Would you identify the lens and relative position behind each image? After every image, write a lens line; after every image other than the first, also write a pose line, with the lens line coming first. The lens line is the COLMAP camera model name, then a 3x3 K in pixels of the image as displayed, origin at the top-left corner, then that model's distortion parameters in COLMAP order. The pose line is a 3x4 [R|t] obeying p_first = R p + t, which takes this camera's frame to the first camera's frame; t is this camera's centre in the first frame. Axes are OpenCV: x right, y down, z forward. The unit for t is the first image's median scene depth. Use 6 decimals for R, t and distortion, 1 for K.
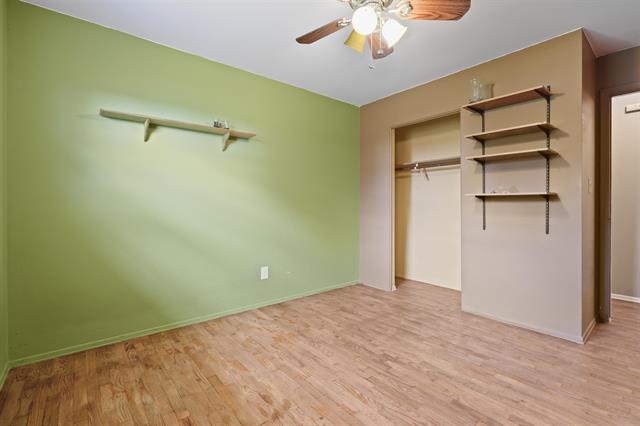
lens RADIAL K [[294.0, 0, 319.2], [0, 294.0, 212.0], [0, 0, 1]] dist [-0.015566, -0.000625]
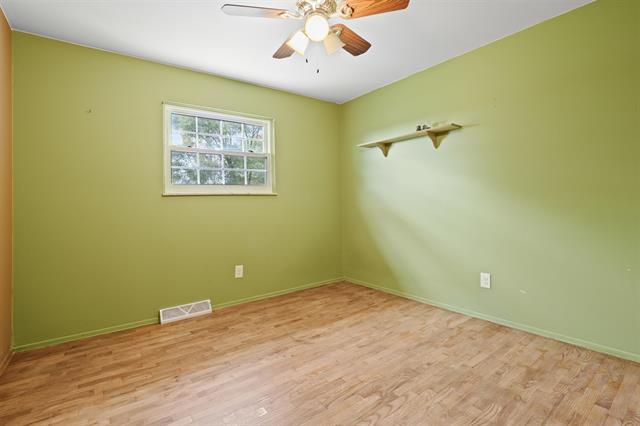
lens RADIAL K [[294.0, 0, 319.0], [0, 294.0, 209.1], [0, 0, 1]] dist [-0.015566, -0.000625]
pose [[-0.019474, 0.026084, -0.999470, 0.826200], [-0.003083, 0.999653, 0.026149, -0.021258], [0.999806, 0.003590, -0.019387, 0.683027]]
